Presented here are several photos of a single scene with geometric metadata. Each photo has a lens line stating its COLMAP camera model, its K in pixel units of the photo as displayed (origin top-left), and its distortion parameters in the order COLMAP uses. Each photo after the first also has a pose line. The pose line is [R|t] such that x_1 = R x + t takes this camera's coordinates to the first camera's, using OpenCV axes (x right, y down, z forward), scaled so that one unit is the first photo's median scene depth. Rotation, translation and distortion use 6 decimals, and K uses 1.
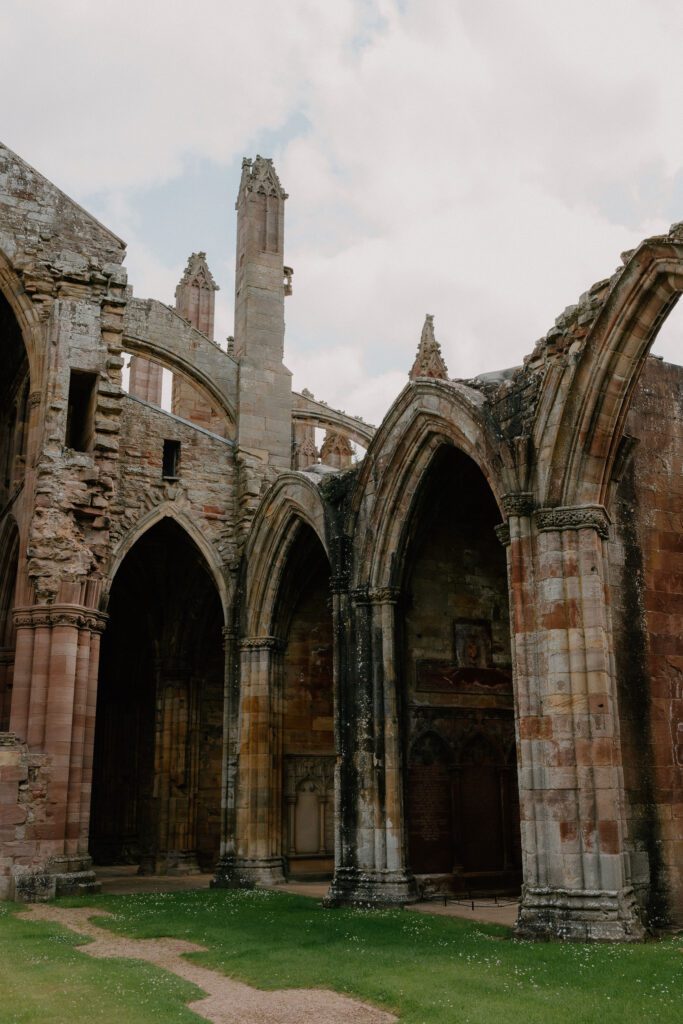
lens RADIAL K [[1038.0, 0, 341.5], [0, 1038.0, 512.0], [0, 0, 1]] dist [0.008482, -0.009983]
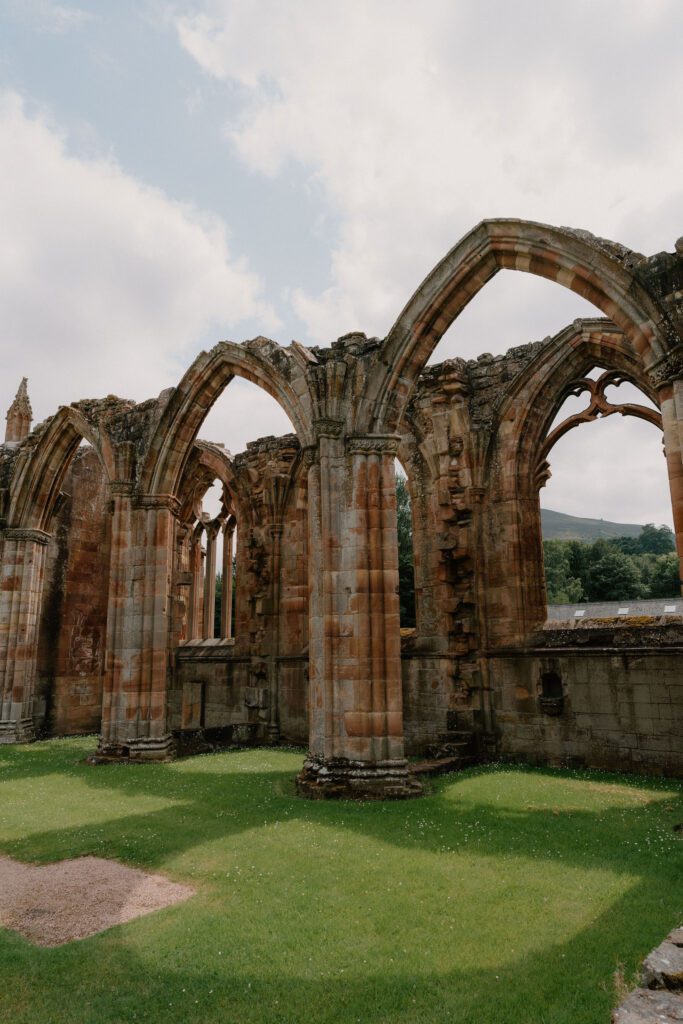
lens RADIAL K [[674.5, 0, 341.5], [0, 674.5, 512.0], [0, 0, 1]] dist [-0.003205, 0.003967]
pose [[0.900433, 0.087978, 0.426005, 0.217825], [-0.109909, 0.993572, 0.027119, -0.138029], [-0.420880, -0.071241, 0.904314, -0.407625]]
